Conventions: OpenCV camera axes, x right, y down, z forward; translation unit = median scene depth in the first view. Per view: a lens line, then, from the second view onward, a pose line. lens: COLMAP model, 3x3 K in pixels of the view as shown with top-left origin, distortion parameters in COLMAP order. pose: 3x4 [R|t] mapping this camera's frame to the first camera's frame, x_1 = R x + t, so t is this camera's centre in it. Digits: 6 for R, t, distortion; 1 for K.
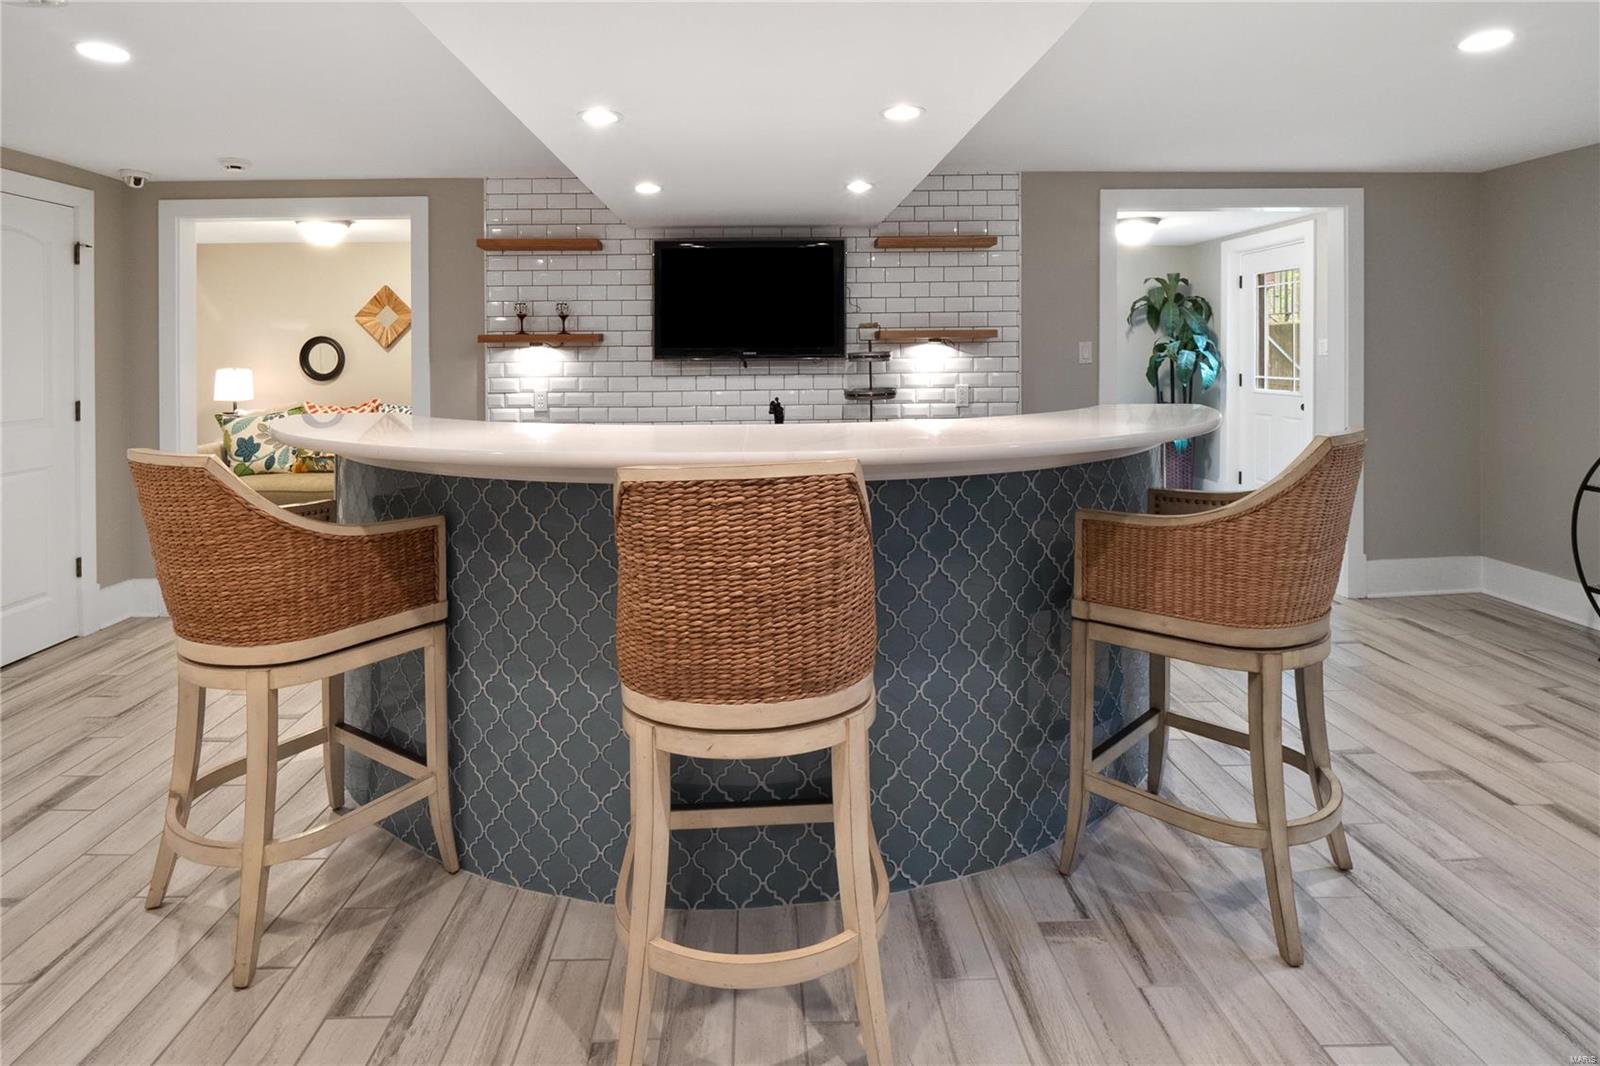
lens RADIAL K [[822.4, 0, 804.0], [0, 822.4, 363.1], [0, 0, 1]] dist [-0.010997, -0.000326]
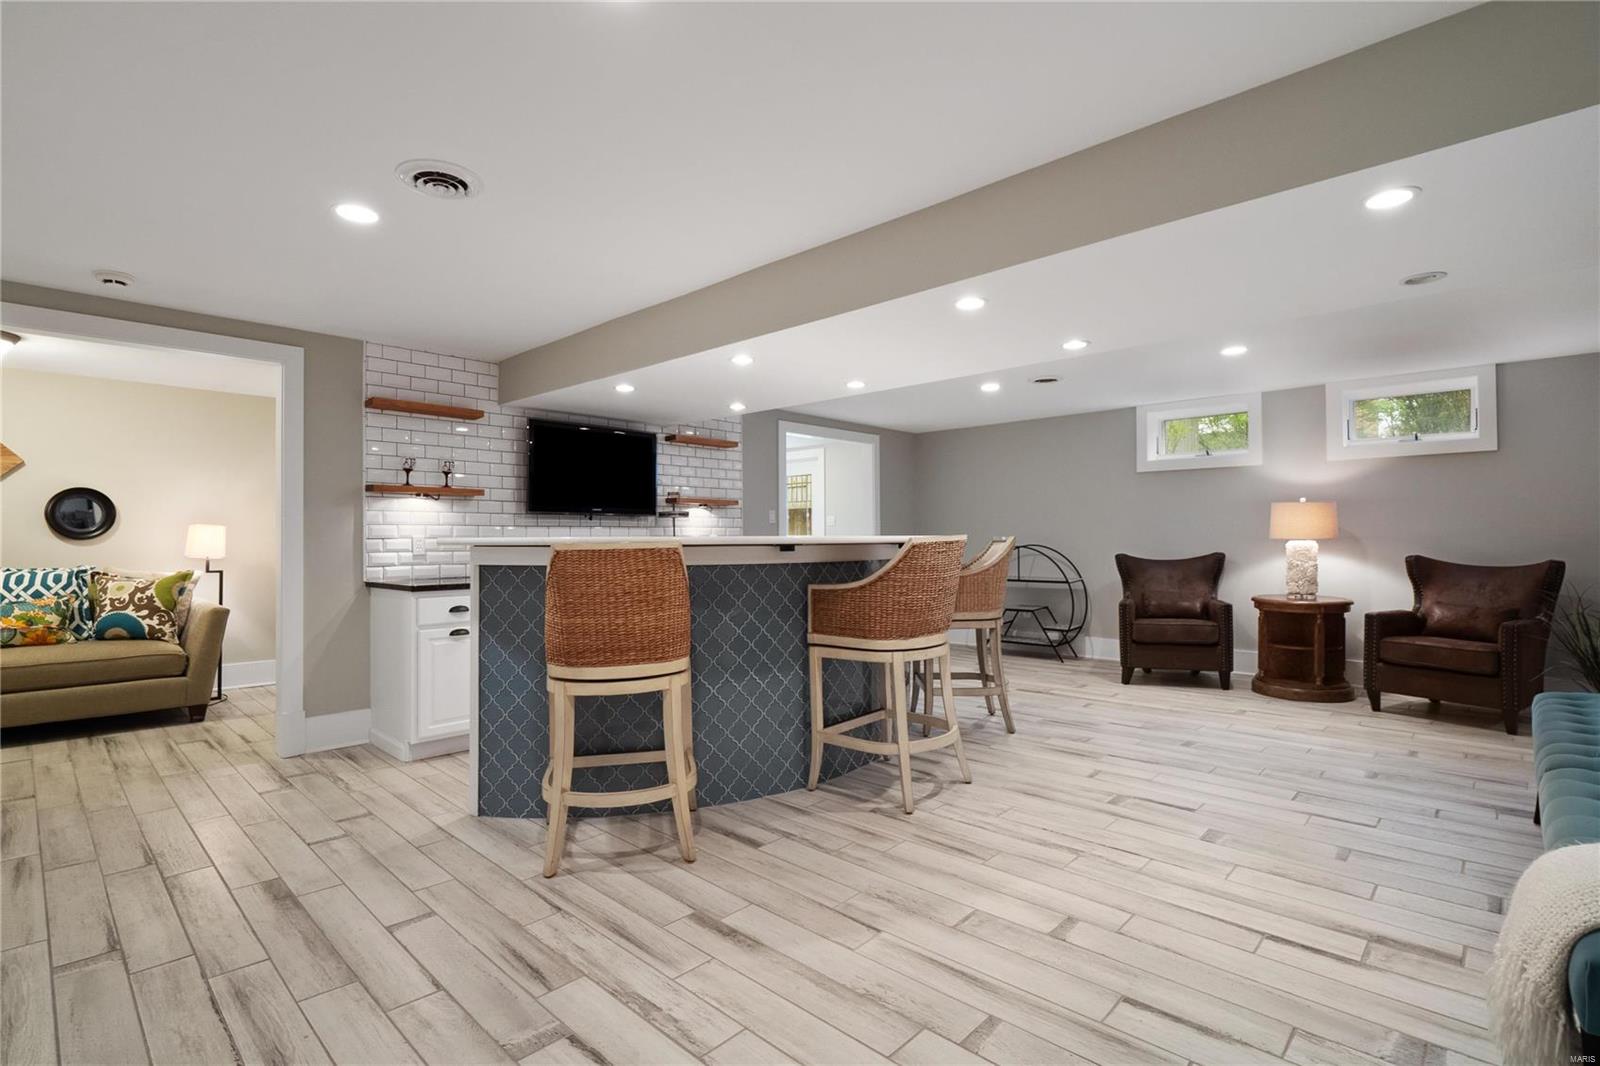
lens RADIAL K [[735.6, 0, 806.5], [0, 735.6, 535.0], [0, 0, 1]] dist [-0.002545, -0.000520]
pose [[0.705100, 0.010716, 0.709027, -0.670867], [0.005564, 0.999771, -0.020644, 0.056064], [-0.709086, 0.018501, 0.704879, -0.099611]]
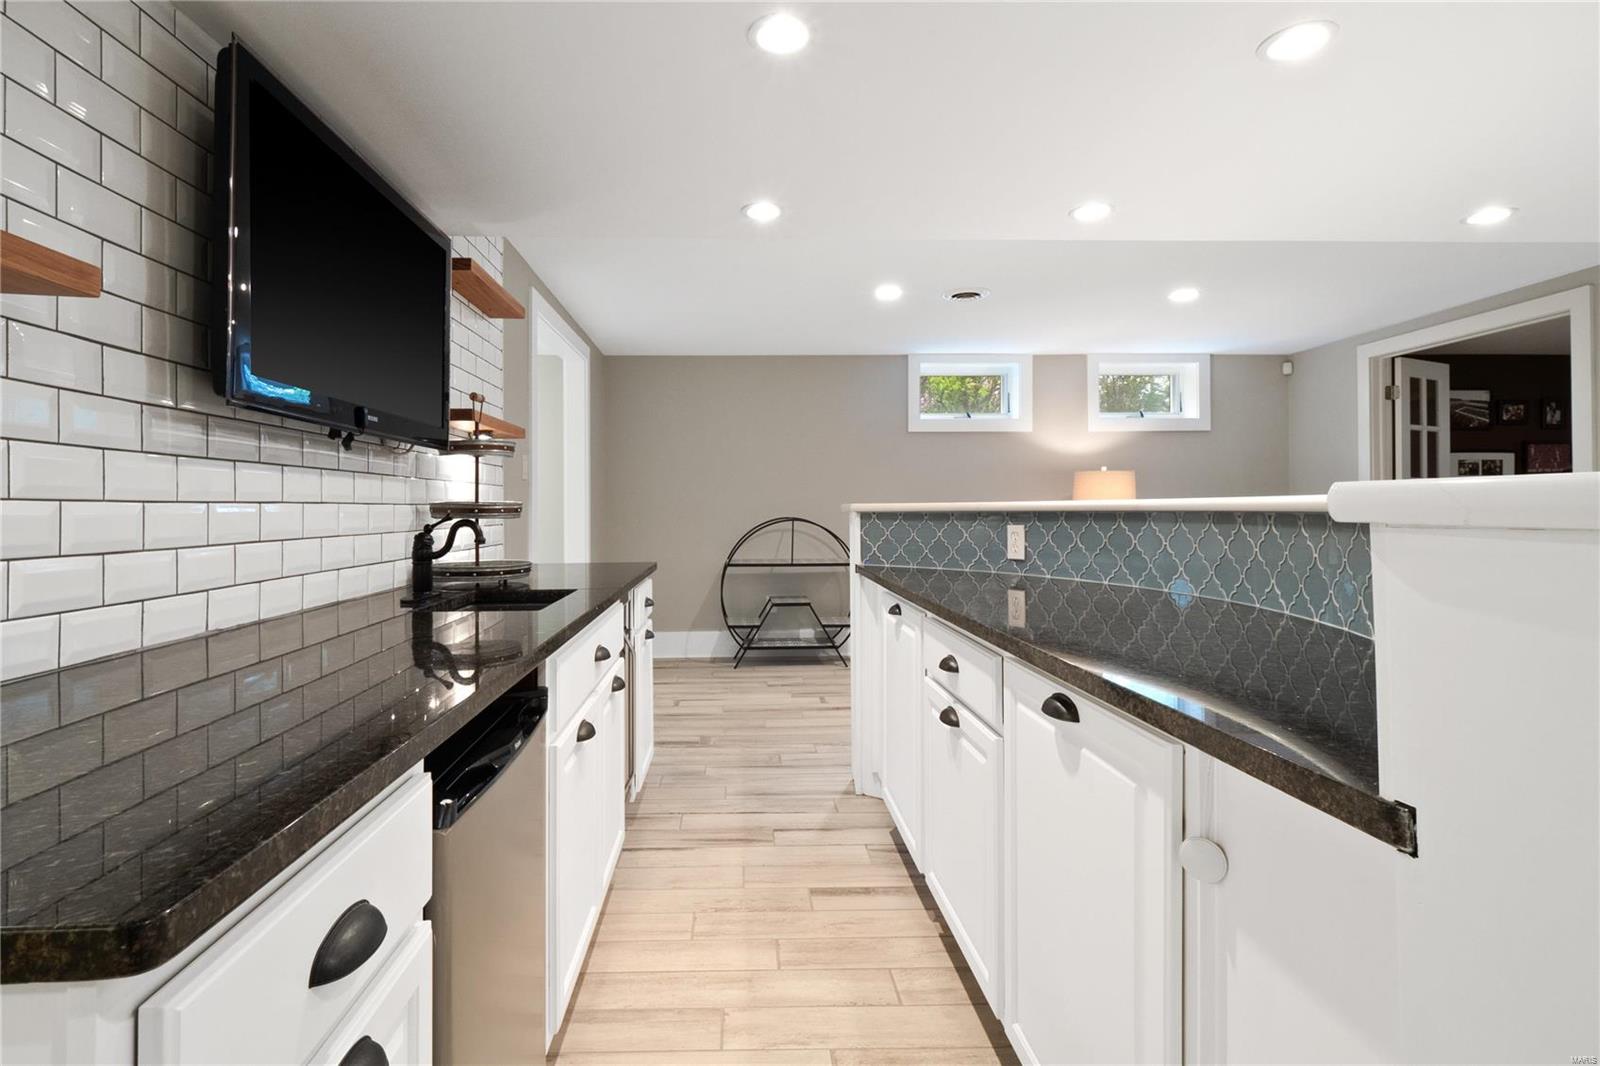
lens RADIAL K [[779.1, 0, 727.3], [0, 779.1, 504.4], [0, 0, 1]] dist [0.002962, -0.000003]
pose [[0.005336, 0.016955, 0.999842, -0.483813], [0.017267, 0.999706, -0.017044, 0.045371], [-0.999837, 0.017355, 0.005042, 0.788845]]
